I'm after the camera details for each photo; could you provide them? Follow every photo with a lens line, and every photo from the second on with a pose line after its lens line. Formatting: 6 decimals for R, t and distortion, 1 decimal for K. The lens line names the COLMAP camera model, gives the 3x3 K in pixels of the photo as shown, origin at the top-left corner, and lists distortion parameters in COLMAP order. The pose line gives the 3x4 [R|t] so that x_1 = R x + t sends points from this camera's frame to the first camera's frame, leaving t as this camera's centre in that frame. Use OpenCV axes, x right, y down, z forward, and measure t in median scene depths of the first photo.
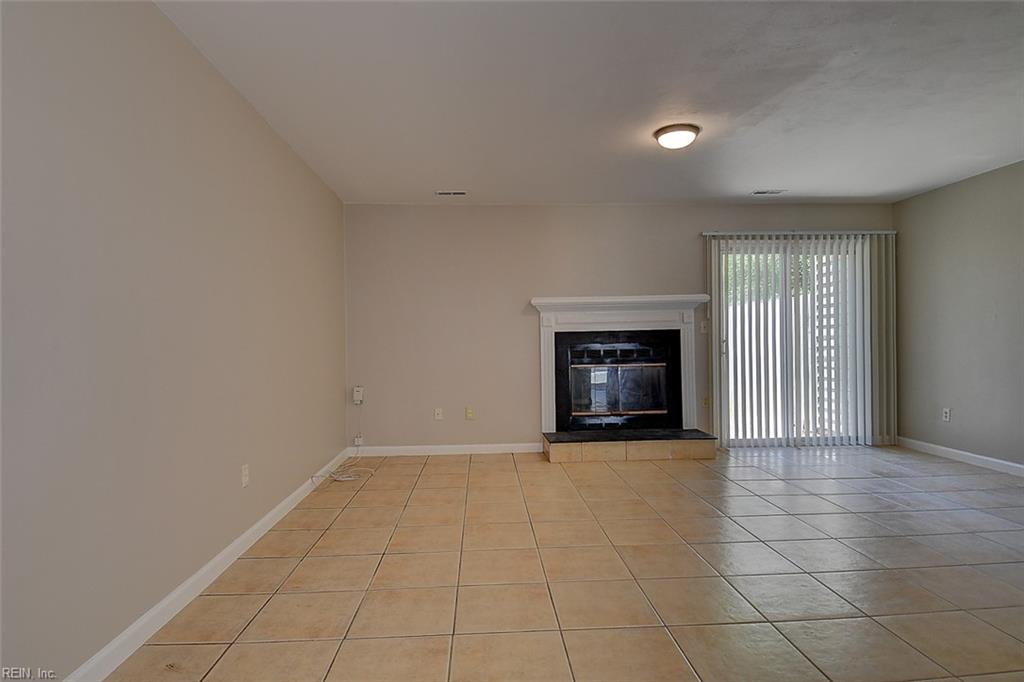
lens RADIAL K [[536.7, 0, 506.8], [0, 536.7, 343.0], [0, 0, 1]] dist [0.051530, -0.045766]
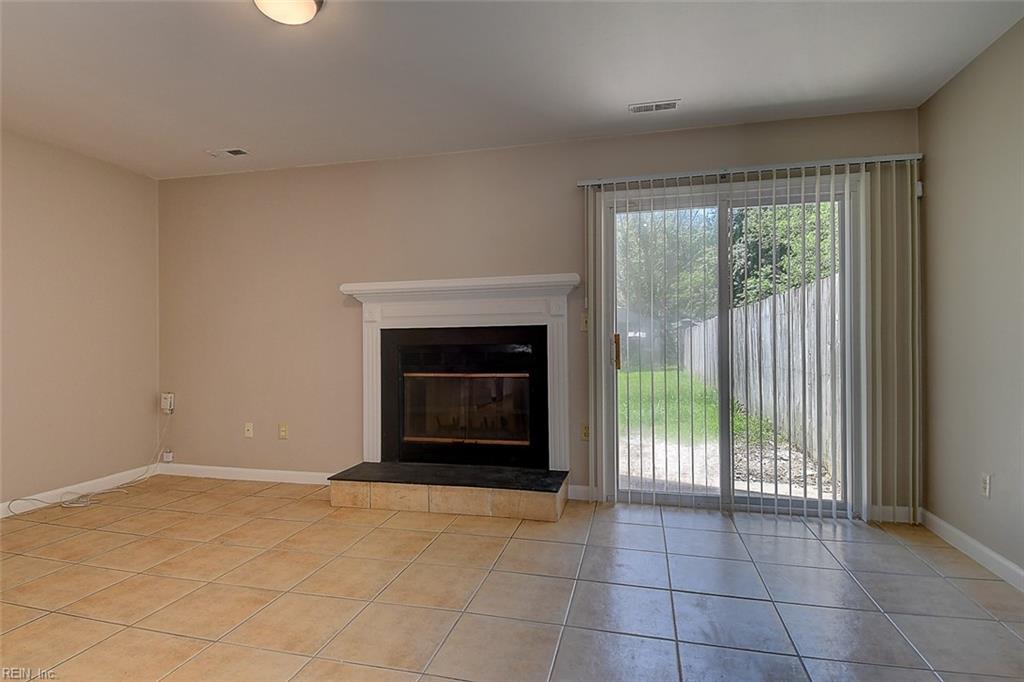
lens RADIAL K [[536.7, 0, 506.8], [0, 536.7, 343.0], [0, 0, 1]] dist [0.051530, -0.045766]
pose [[0.954594, 0.007131, -0.297823, 0.482676], [-0.006985, 0.999974, 0.001553, -0.003437], [0.297827, 0.000598, 0.954620, 0.330428]]
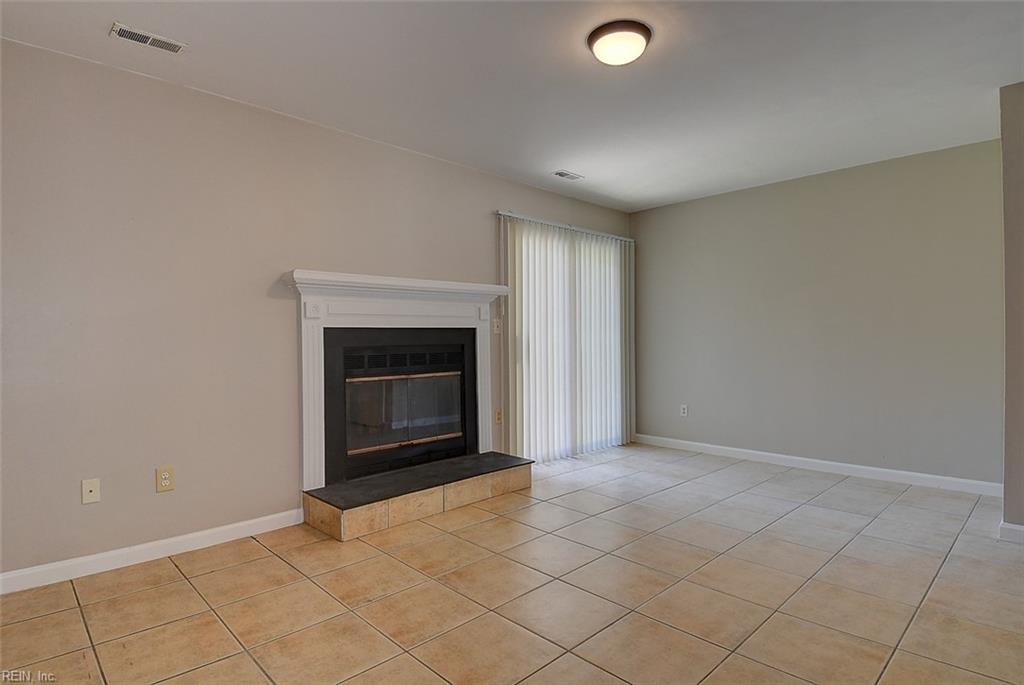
lens RADIAL K [[536.7, 0, 506.8], [0, 536.7, 344.5], [0, 0, 1]] dist [0.051530, -0.045766]
pose [[0.754774, 0.002774, 0.655980, -0.164174], [0.001494, 0.999981, -0.005948, 0.003616], [-0.655984, 0.005469, 0.754755, 0.379248]]
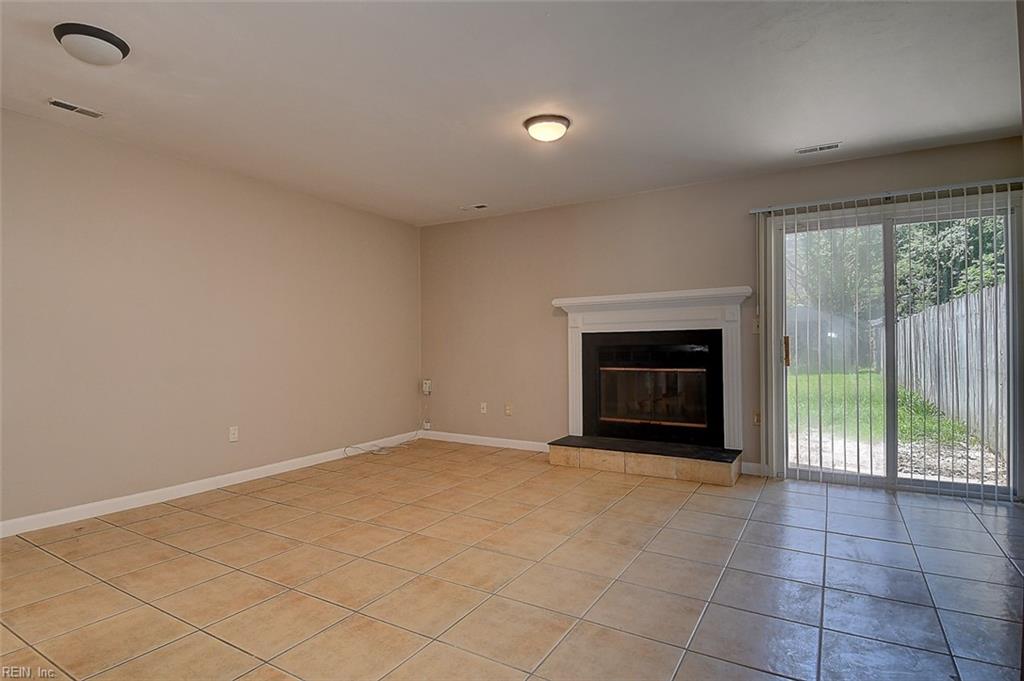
lens RADIAL K [[537.9, 0, 505.3], [0, 537.9, 341.8], [0, 0, 1]] dist [0.054502, -0.061200]
pose [[0.825594, 0.005177, -0.564241, 0.524303], [-0.005178, 0.999985, 0.001598, -0.005270], [0.564241, 0.001603, 0.825608, 0.115263]]
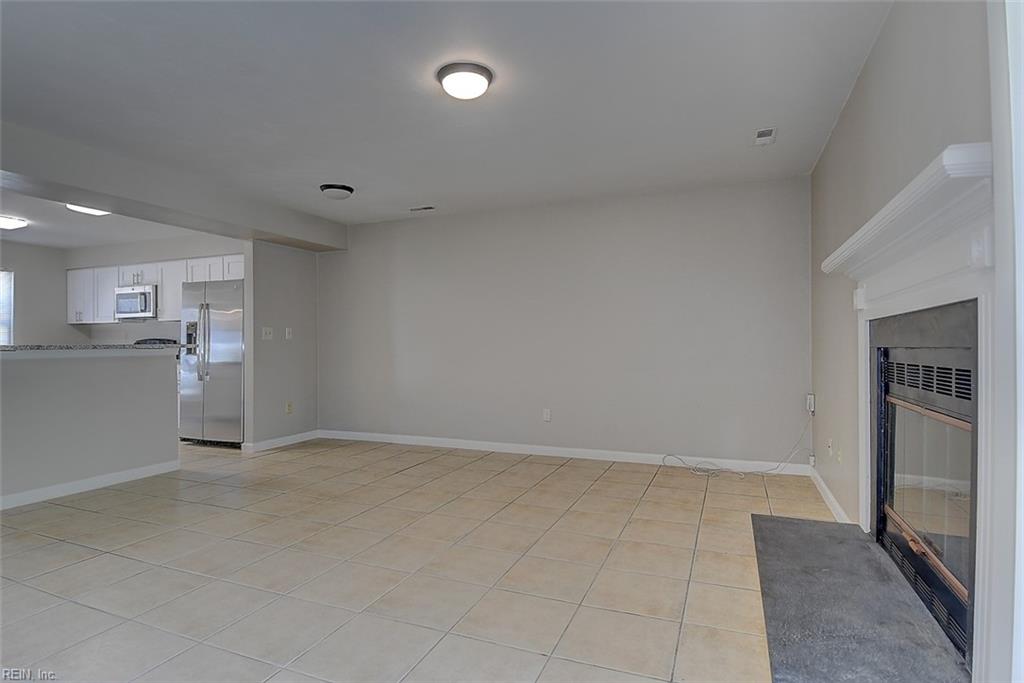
lens RADIAL K [[529.0, 0, 506.8], [0, 529.0, 343.6], [0, 0, 1]] dist [0.036534, -0.043653]
pose [[-0.431039, 0.012038, -0.902253, 0.653137], [0.004630, 0.999927, 0.011129, -0.009589], [0.902321, 0.000620, -0.431063, 0.915162]]
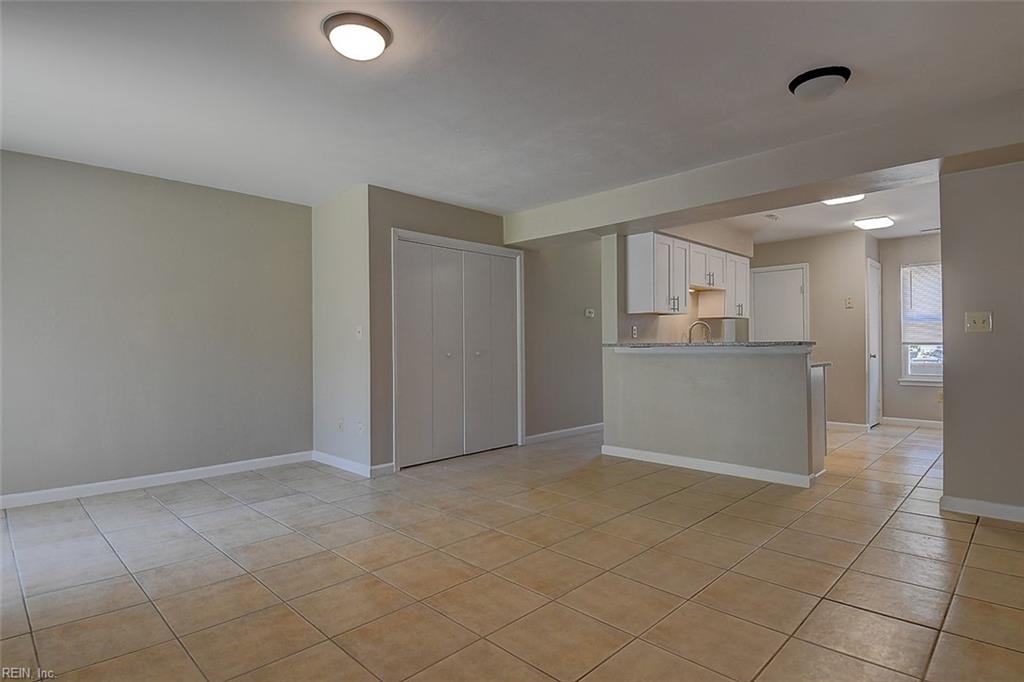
lens RADIAL K [[529.0, 0, 506.8], [0, 529.0, 343.1], [0, 0, 1]] dist [0.036534, -0.043653]
pose [[-0.667512, 0.020800, 0.744308, -0.191742], [0.018985, 0.999760, -0.010912, 0.001272], [-0.744357, 0.006847, -0.667747, 0.862487]]
